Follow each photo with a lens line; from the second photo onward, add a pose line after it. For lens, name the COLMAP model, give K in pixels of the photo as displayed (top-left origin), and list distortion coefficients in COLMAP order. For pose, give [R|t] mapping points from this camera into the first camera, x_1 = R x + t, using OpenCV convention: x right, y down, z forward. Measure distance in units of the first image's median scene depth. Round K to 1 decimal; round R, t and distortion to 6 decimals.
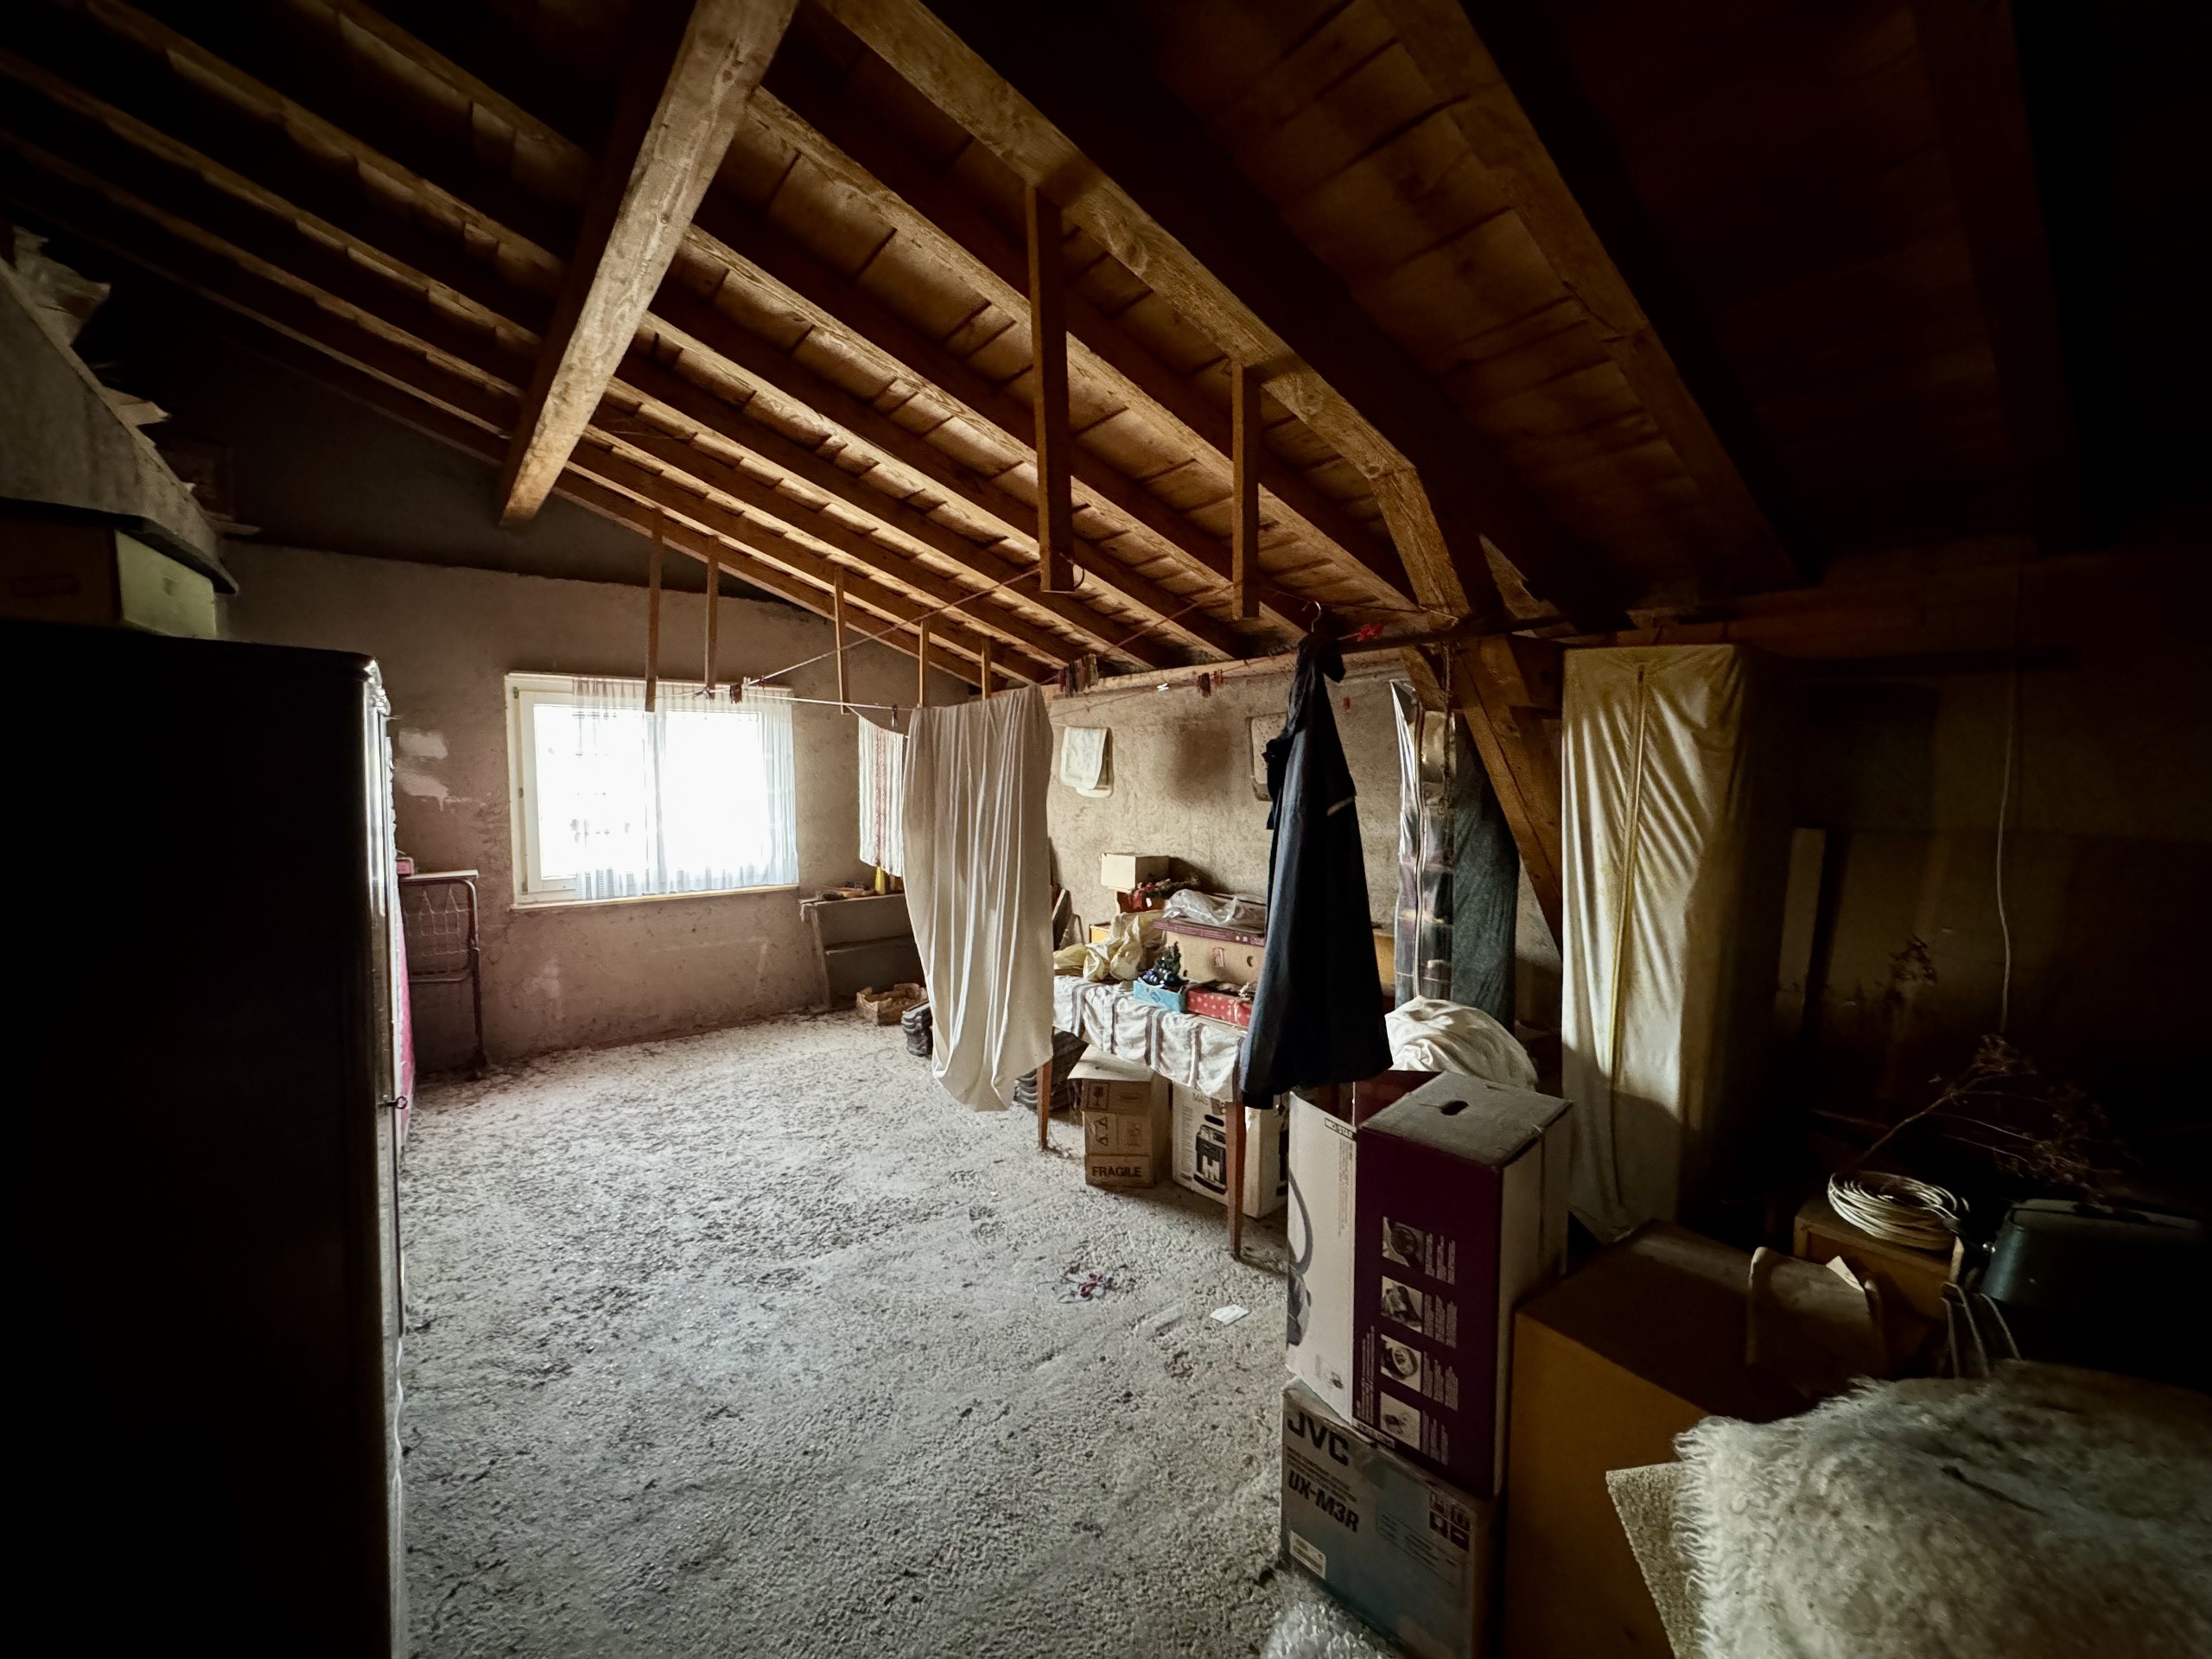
lens RADIAL K [[887.3, 0, 1102.6], [0, 887.3, 831.2], [0, 0, 1]] dist [-0.000993, 0.000129]
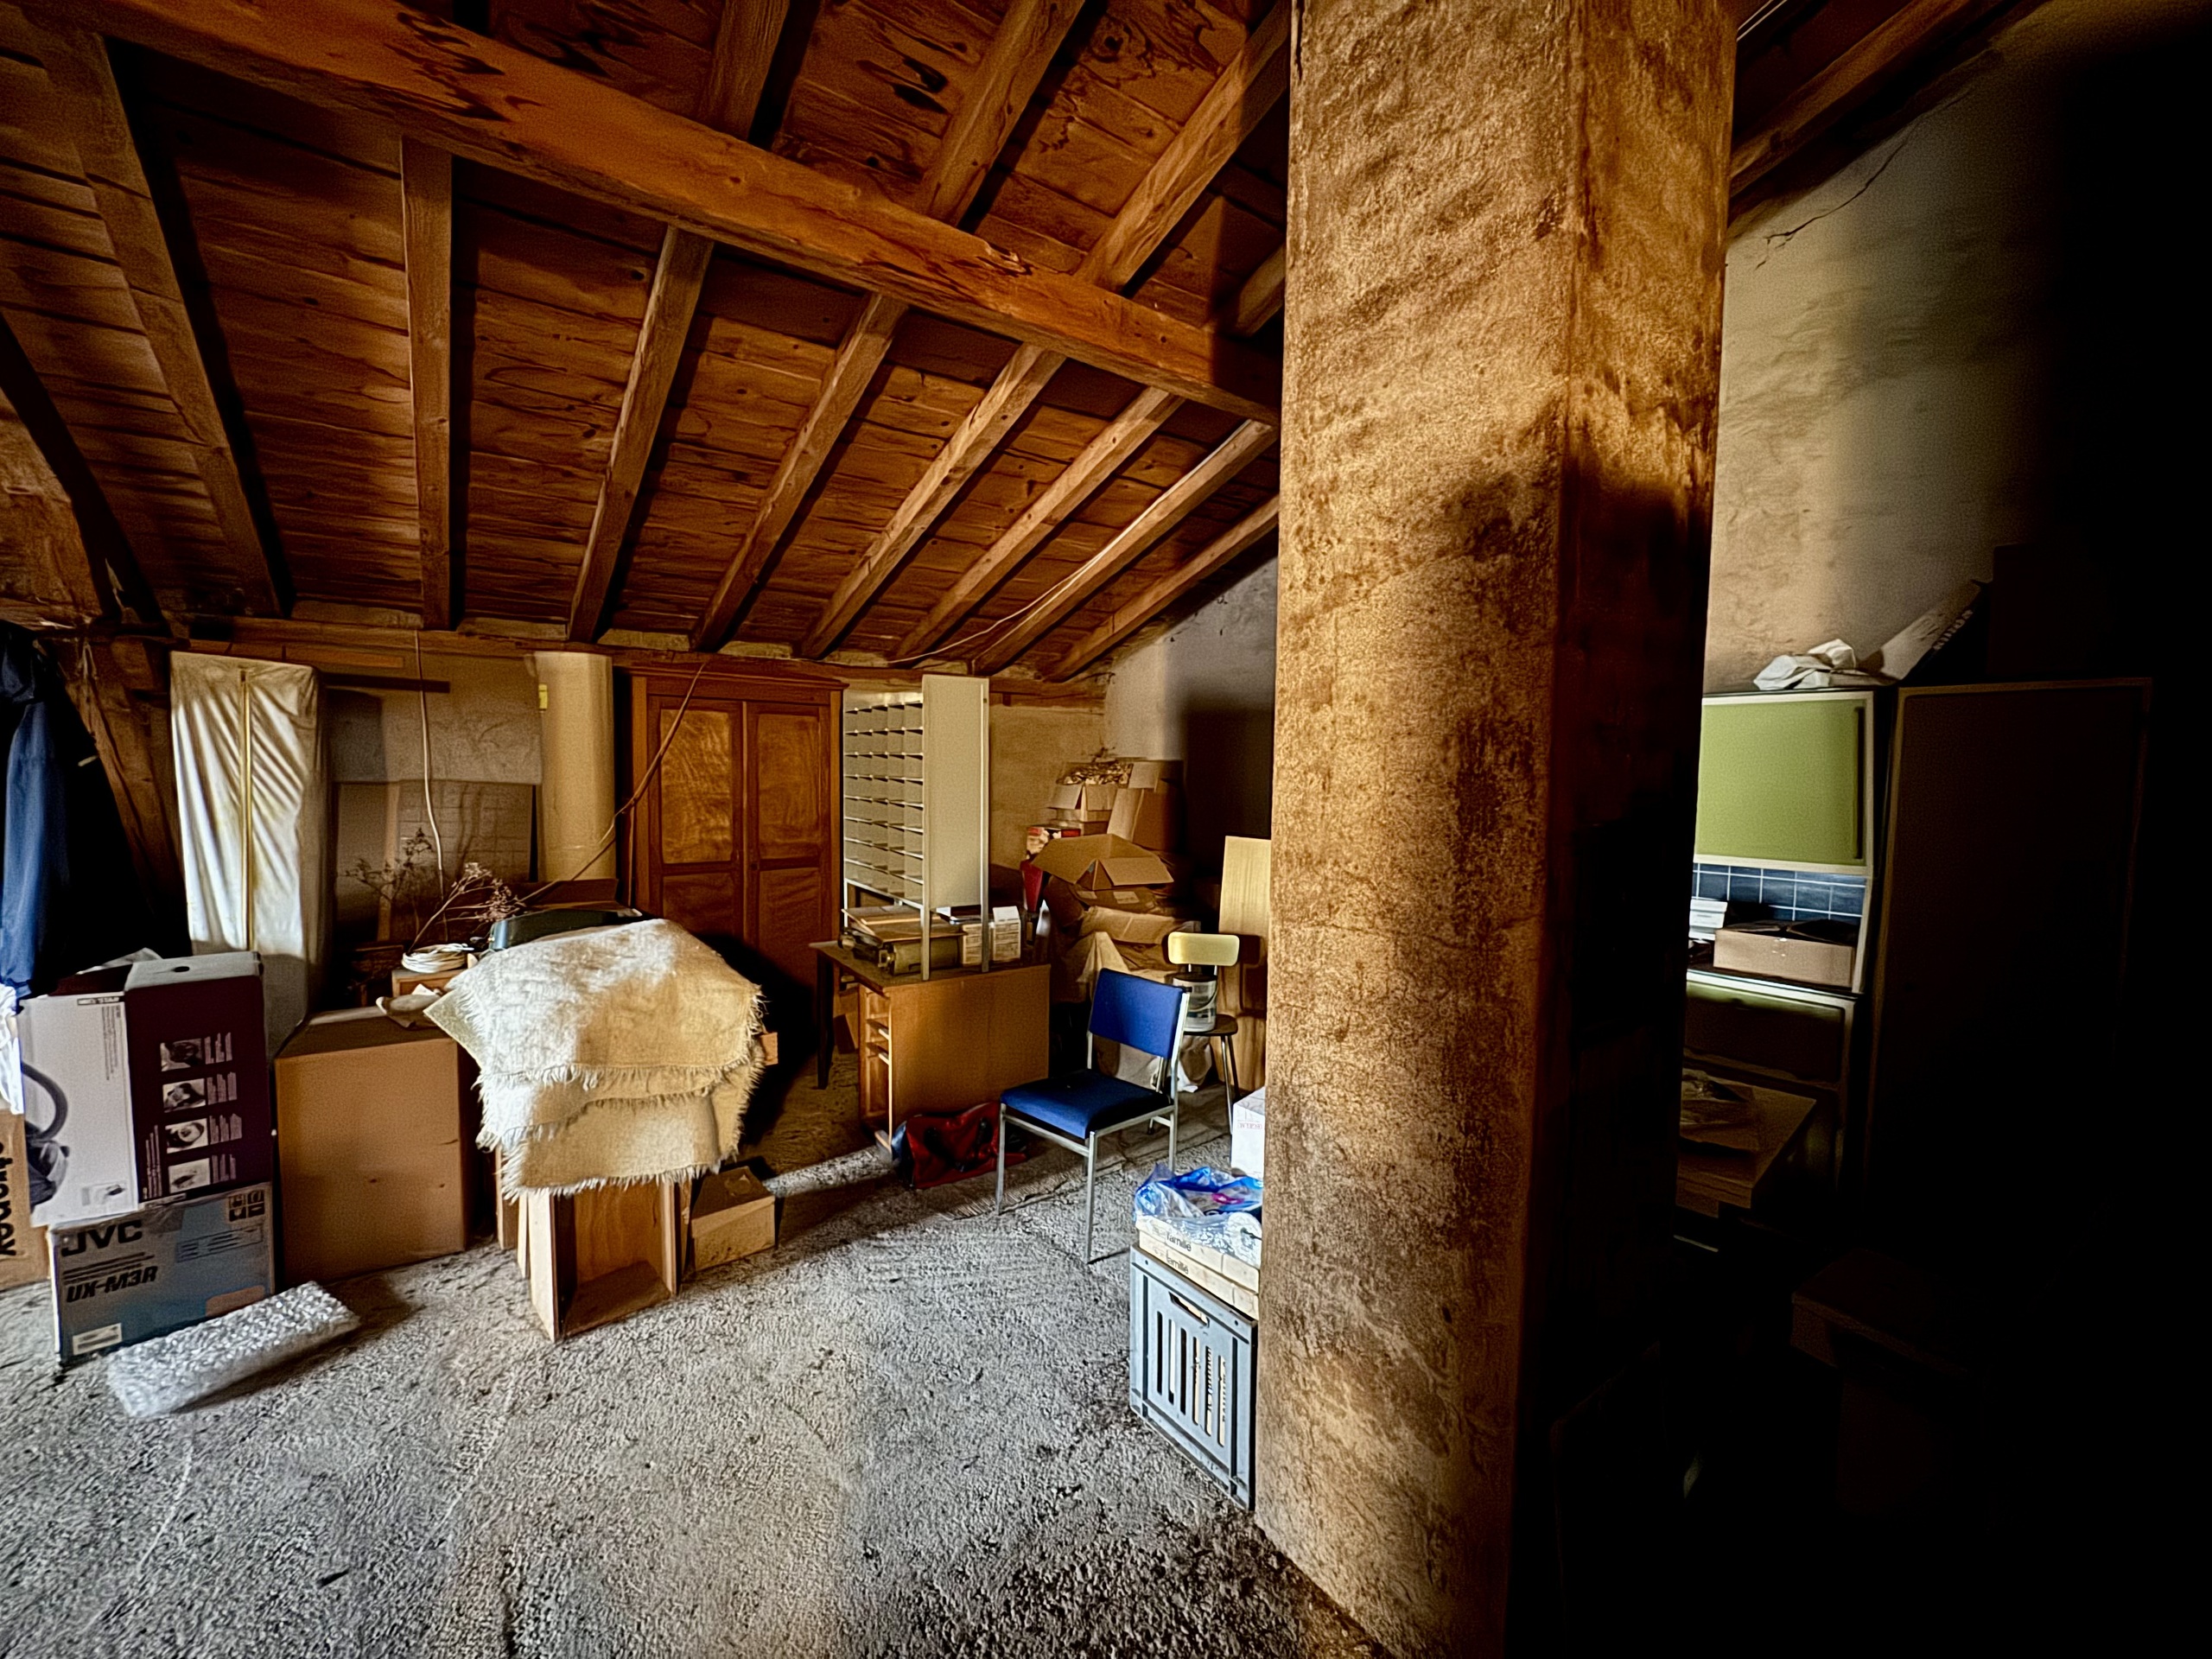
lens RADIAL K [[887.3, 0, 1102.4], [0, 887.3, 826.7], [0, 0, 1]] dist [-0.000993, 0.000129]
pose [[0.022487, -0.068796, 0.997377, -1.015062], [0.054997, 0.996204, 0.067475, 0.065650], [-0.998233, 0.053335, 0.026185, -0.561809]]
